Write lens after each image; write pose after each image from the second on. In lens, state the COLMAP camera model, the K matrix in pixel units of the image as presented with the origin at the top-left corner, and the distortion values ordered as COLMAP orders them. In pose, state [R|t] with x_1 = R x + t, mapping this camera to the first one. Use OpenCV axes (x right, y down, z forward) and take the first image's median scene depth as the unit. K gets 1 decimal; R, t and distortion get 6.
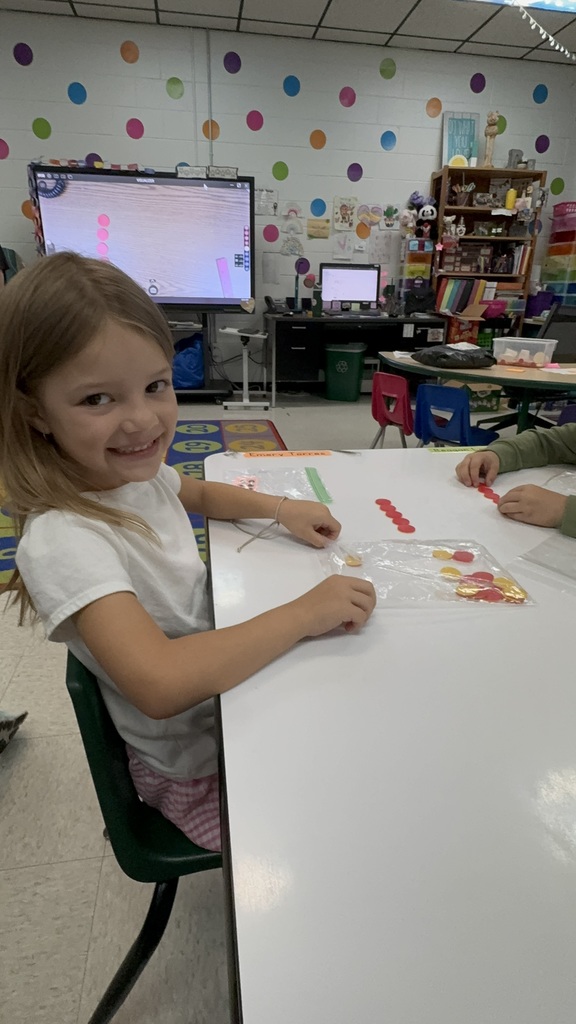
lens RADIAL K [[543.4, 0, 288.6], [0, 543.4, 513.6], [0, 0, 1]] dist [-0.003212, 0.001236]
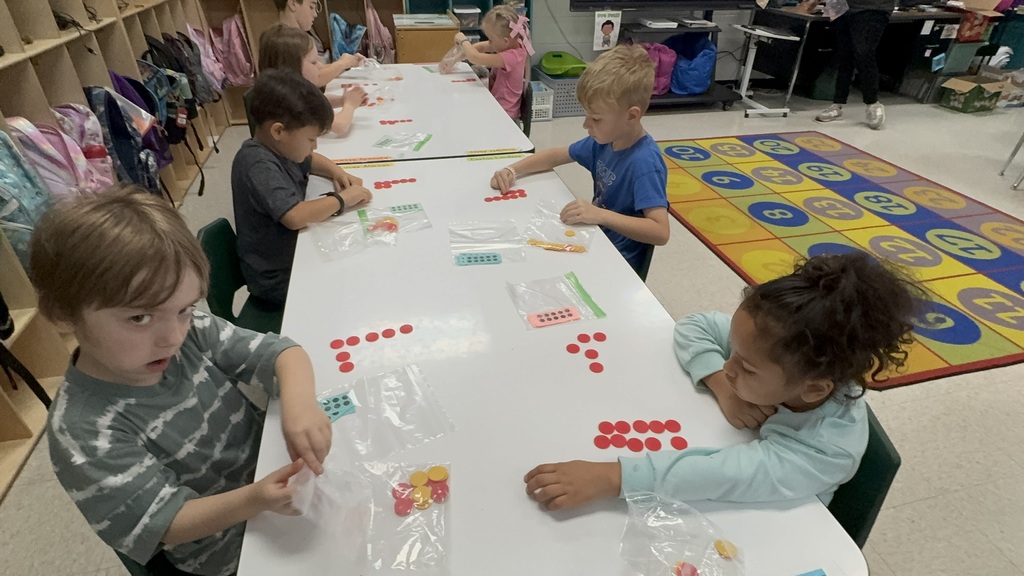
lens RADIAL K [[543.4, 0, 514.7], [0, 543.4, 282.3], [0, 0, 1]] dist [-0.003212, 0.001236]
pose [[0.995008, -0.054619, 0.083519, -0.601258], [0.037857, 0.980956, 0.190504, -0.098908], [-0.092334, -0.186391, 0.978127, 0.031174]]
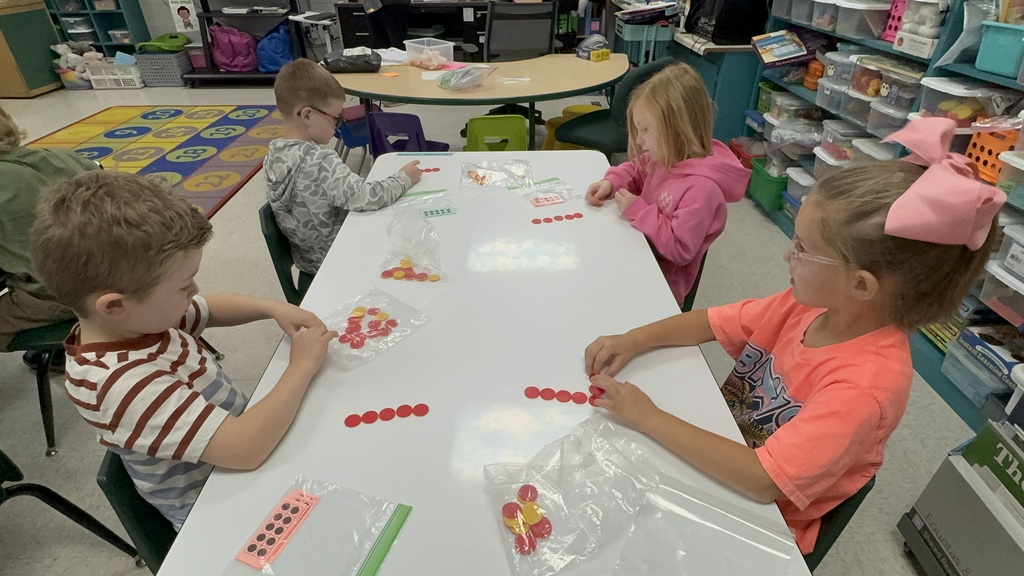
lens RADIAL K [[543.4, 0, 520.1], [0, 543.4, 283.5], [0, 0, 1]] dist [-0.003212, 0.001236]
pose [[0.991059, 0.053266, -0.122330, 0.456621], [-0.029685, 0.981901, 0.187053, -0.029690], [0.130079, -0.181750, 0.974703, -0.084575]]
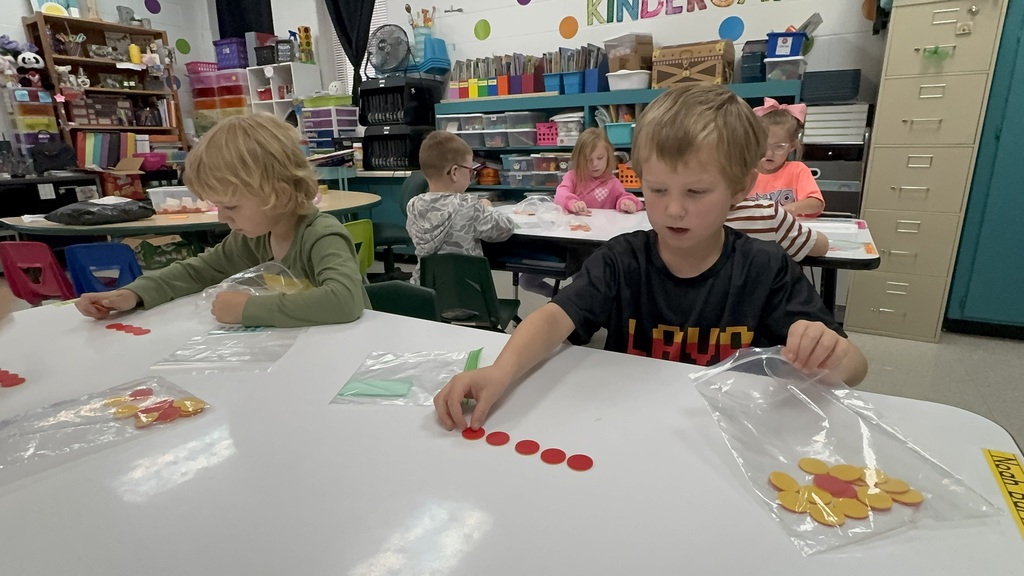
lens RADIAL K [[543.4, 0, 520.9], [0, 543.4, 286.1], [0, 0, 1]] dist [-0.003212, 0.001236]
pose [[0.624234, -0.226884, 0.747567, 0.016122], [0.321351, 0.946769, 0.019007, 0.023883], [-0.712086, 0.228366, 0.663915, -0.053596]]
